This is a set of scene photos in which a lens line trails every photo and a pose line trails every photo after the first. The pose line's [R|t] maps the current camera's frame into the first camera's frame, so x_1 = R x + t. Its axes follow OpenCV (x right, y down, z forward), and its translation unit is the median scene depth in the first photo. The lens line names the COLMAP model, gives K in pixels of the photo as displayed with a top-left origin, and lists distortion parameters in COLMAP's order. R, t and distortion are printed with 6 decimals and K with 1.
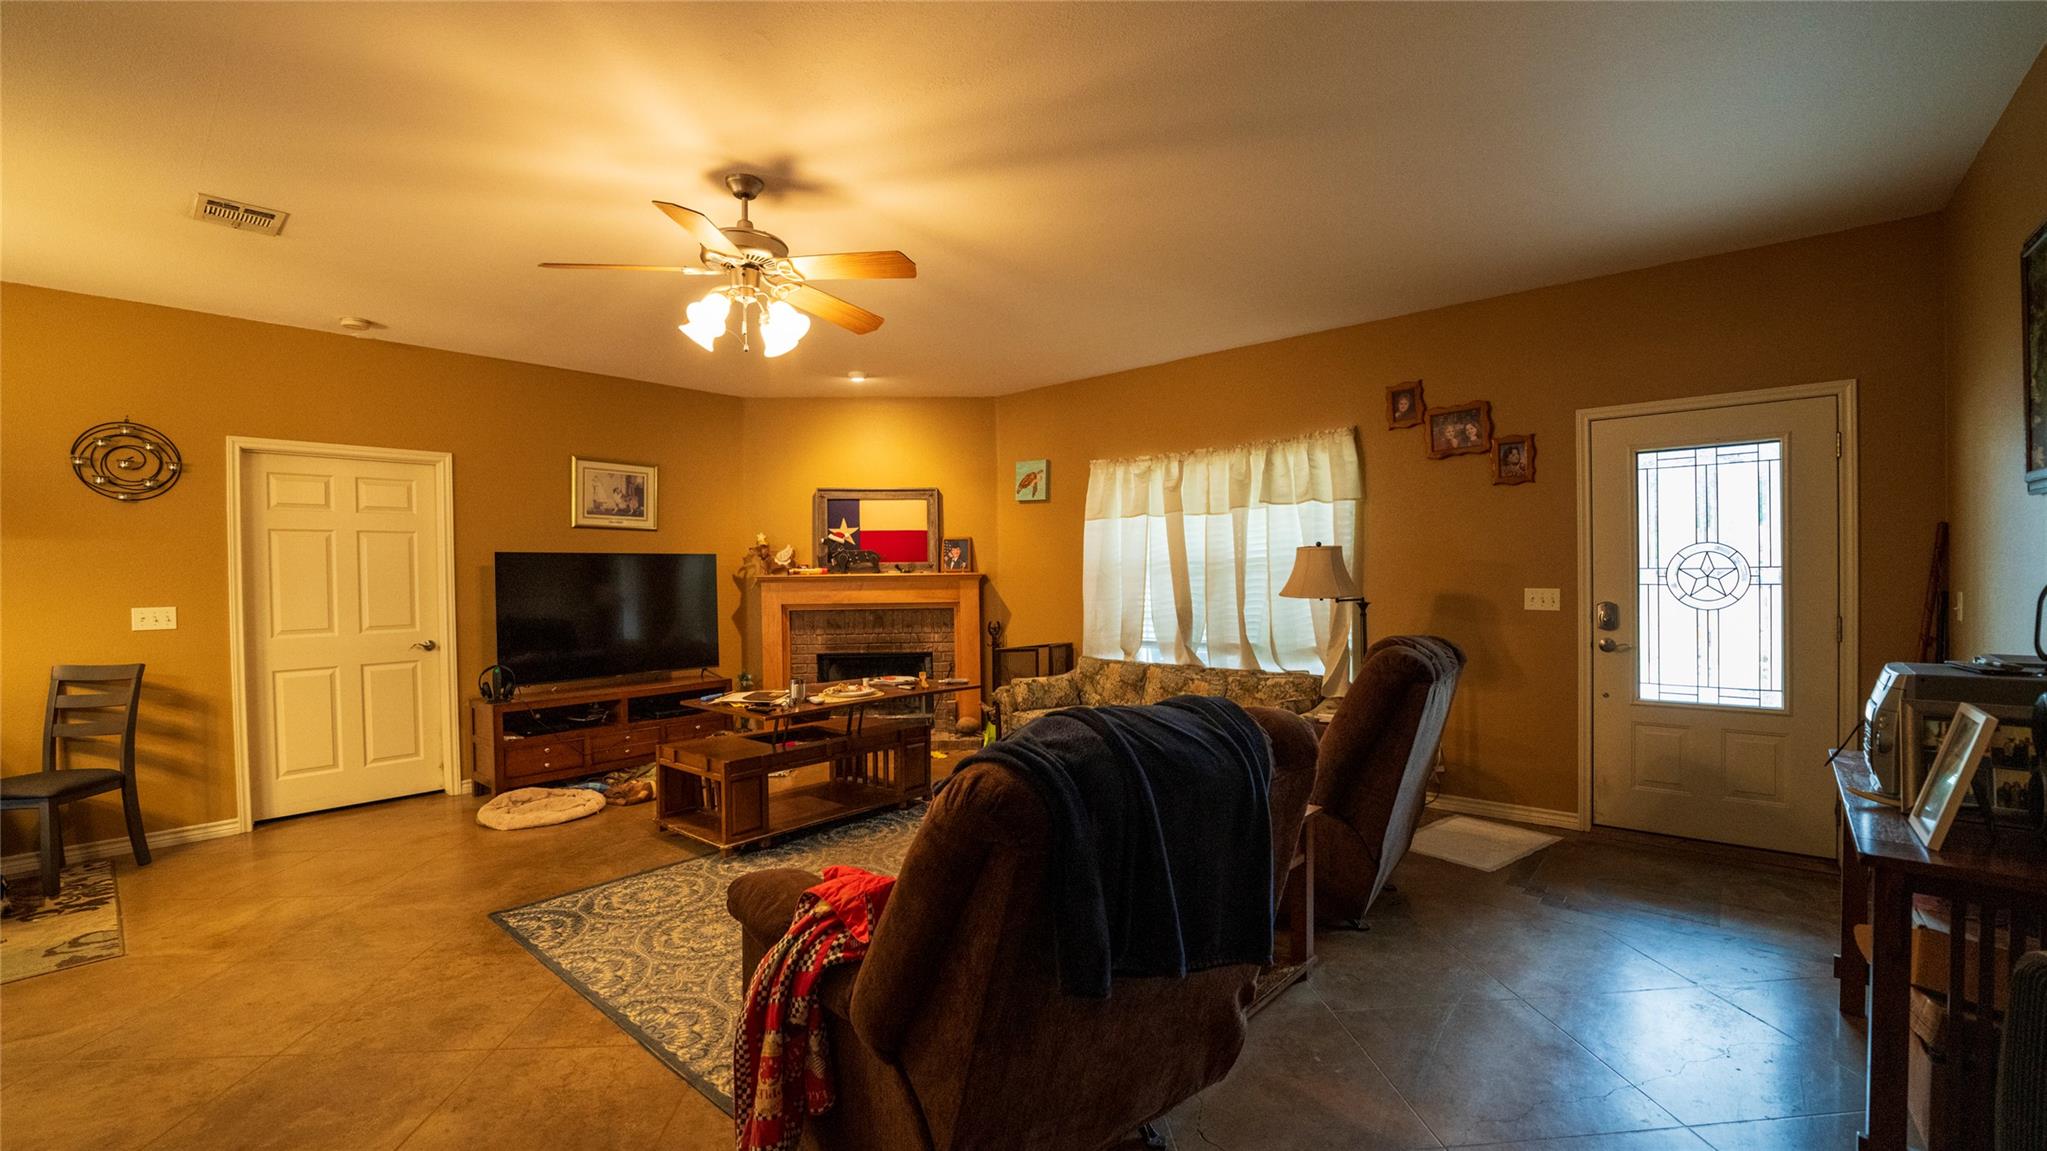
lens RADIAL K [[830.2, 0, 1027.4], [0, 830.2, 582.0], [0, 0, 1]] dist [-0.032569, 0.005184]
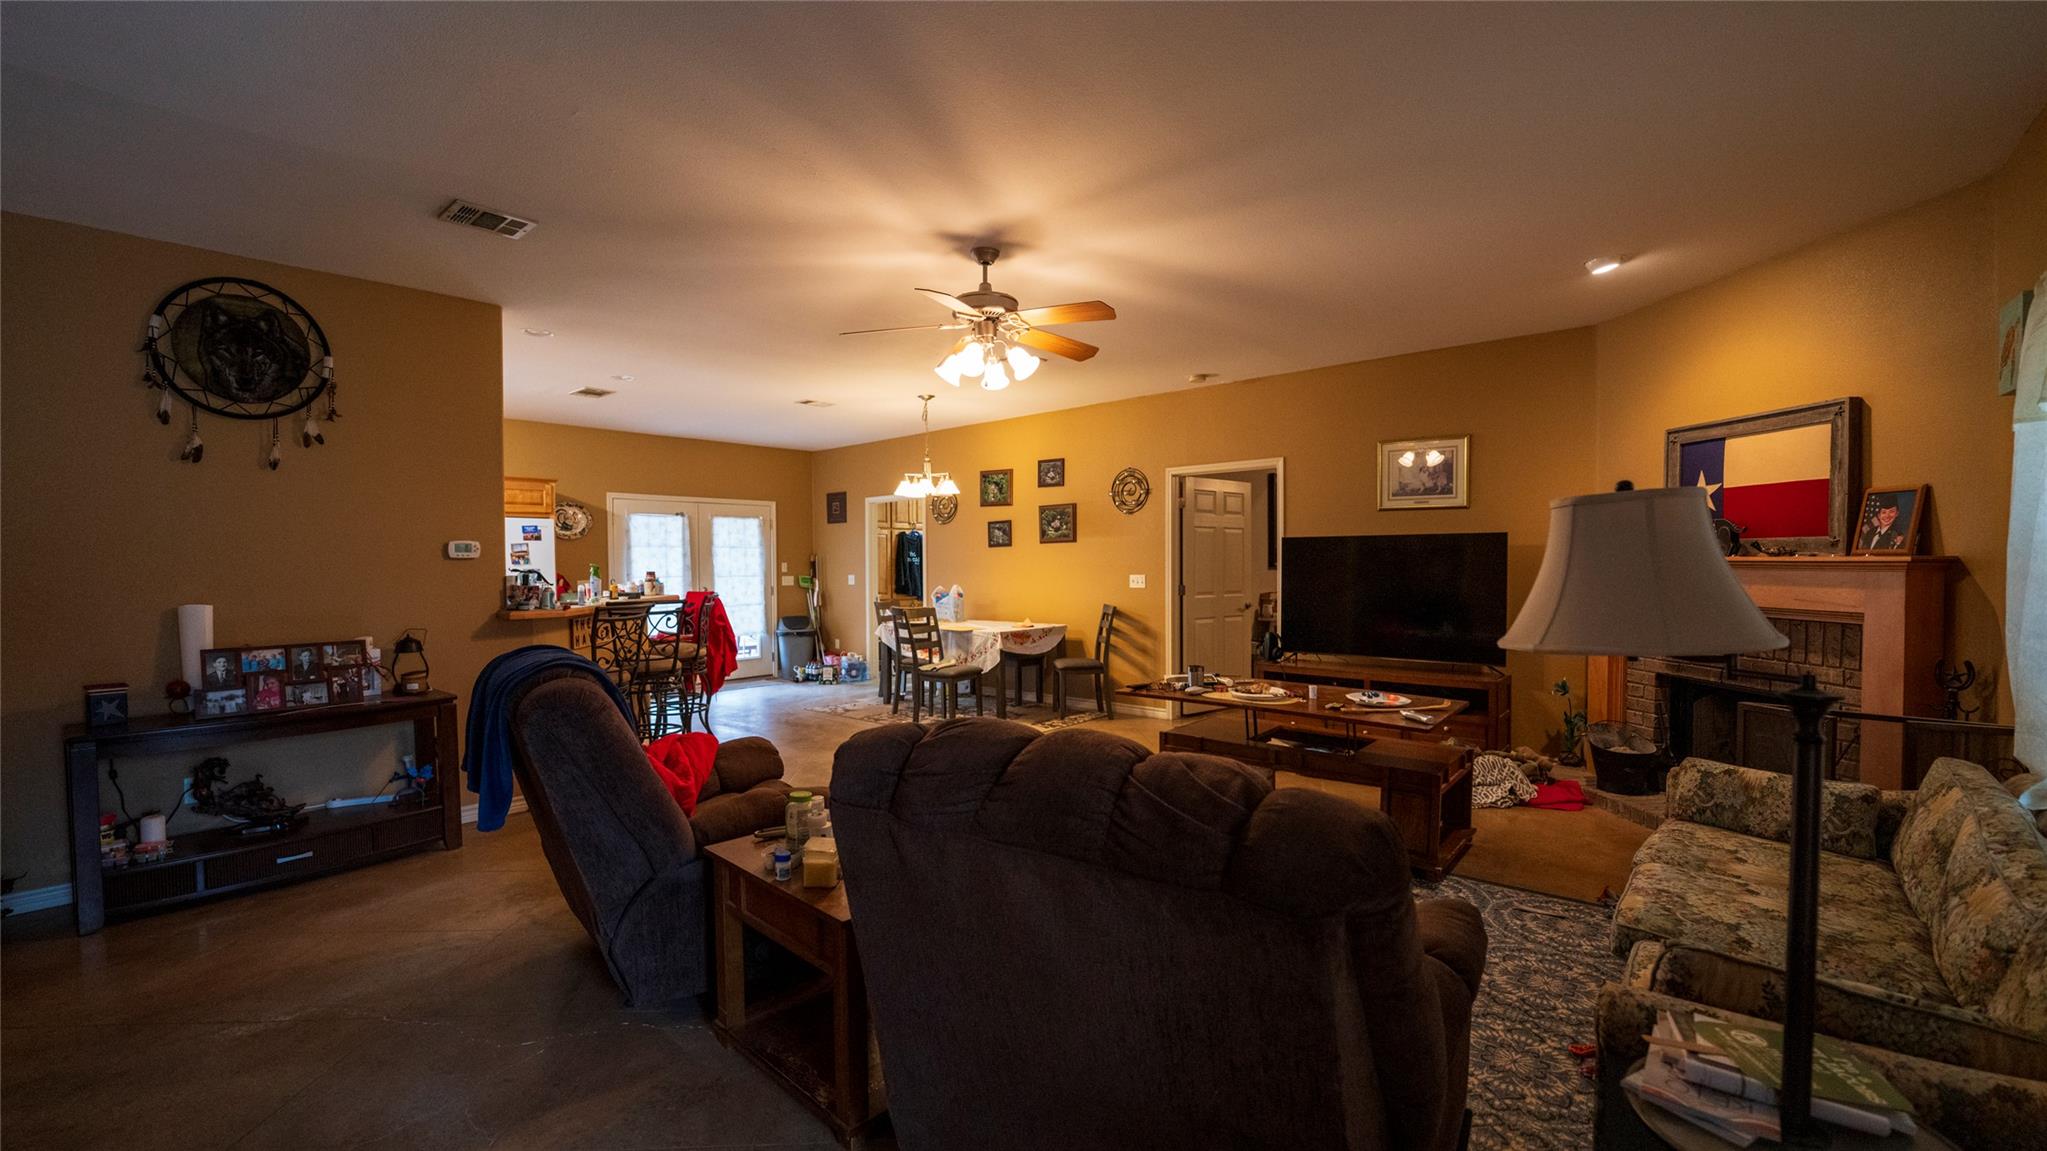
lens RADIAL K [[830.2, 0, 1027.4], [0, 830.2, 582.0], [0, 0, 1]] dist [-0.032569, 0.005184]
pose [[-0.003230, 0.039518, -0.999214, 0.419907], [-0.001575, 0.999217, 0.039523, -0.014047], [0.999994, 0.001701, -0.003166, 0.473903]]
